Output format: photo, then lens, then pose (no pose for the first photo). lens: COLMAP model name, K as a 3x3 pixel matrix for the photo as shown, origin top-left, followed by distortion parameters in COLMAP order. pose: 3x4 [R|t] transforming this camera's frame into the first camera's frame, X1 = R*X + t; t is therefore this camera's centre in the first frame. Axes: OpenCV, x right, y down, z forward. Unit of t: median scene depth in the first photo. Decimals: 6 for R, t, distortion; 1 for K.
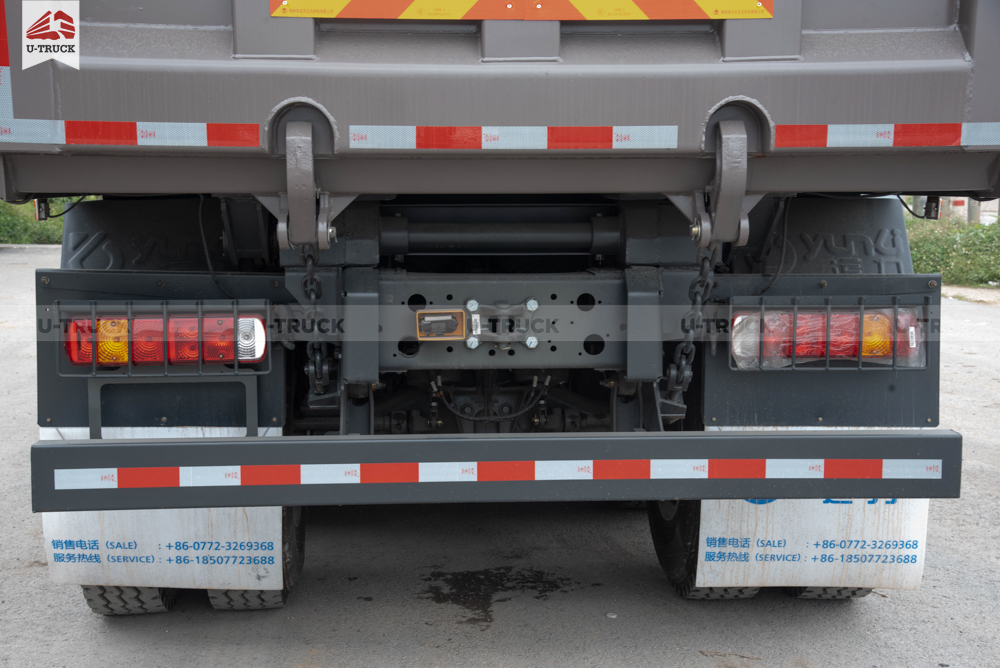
lens RADIAL K [[1494.8, 0, 492.0], [0, 1494.8, 335.3], [0, 0, 1]] dist [0.272729, 0.000000]
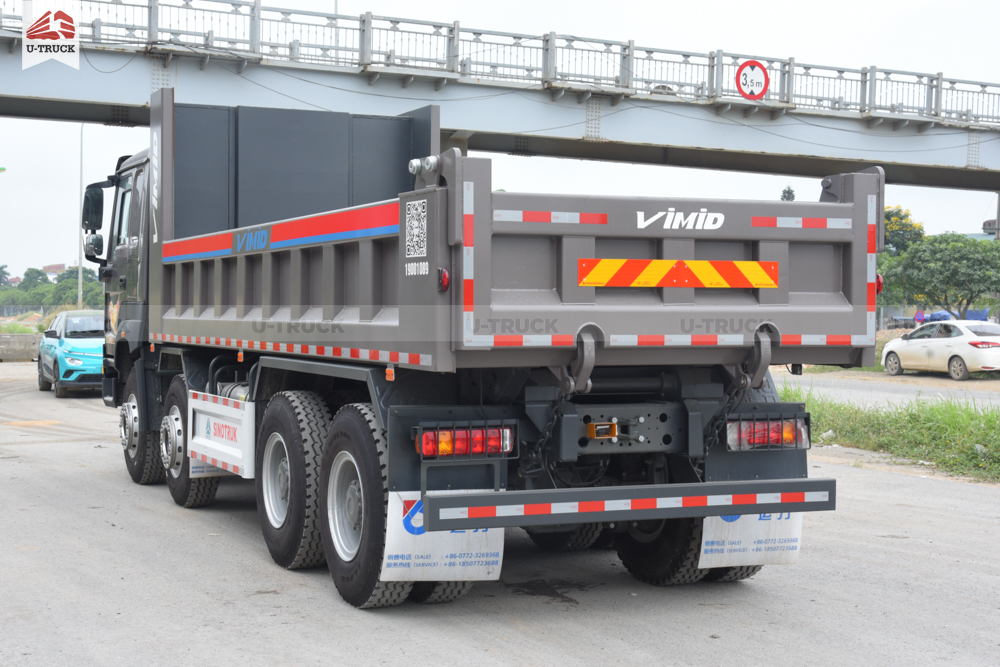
lens RADIAL K [[1349.2, 0, 493.2], [0, 1349.2, 299.1], [0, 0, 1]] dist [0.117932, 0.000000]
pose [[0.953940, 0.006716, 0.299921, -0.696107], [0.029652, 0.992743, -0.116544, 0.023845], [-0.298527, 0.120069, 0.946818, -0.646665]]
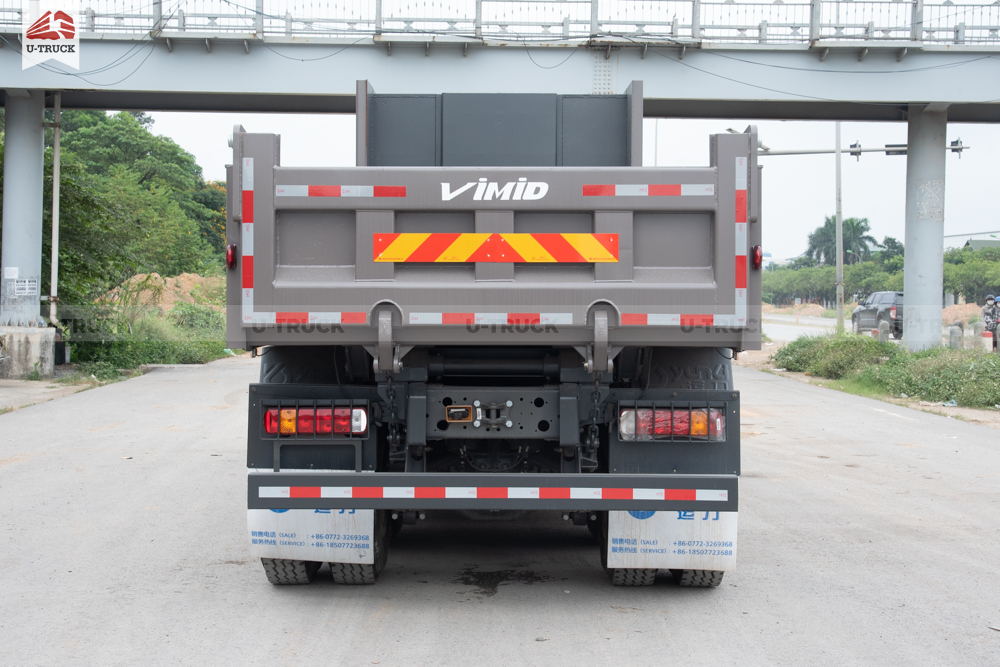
lens RADIAL K [[1348.0, 0, 492.9], [0, 1348.0, 270.6], [0, 0, 1]] dist [0.126587, 0.000000]
pose [[0.997993, 0.002863, -0.063255, 0.112275], [-0.011040, 0.991544, -0.129302, 0.032906], [0.062350, 0.129741, 0.989586, -0.679873]]
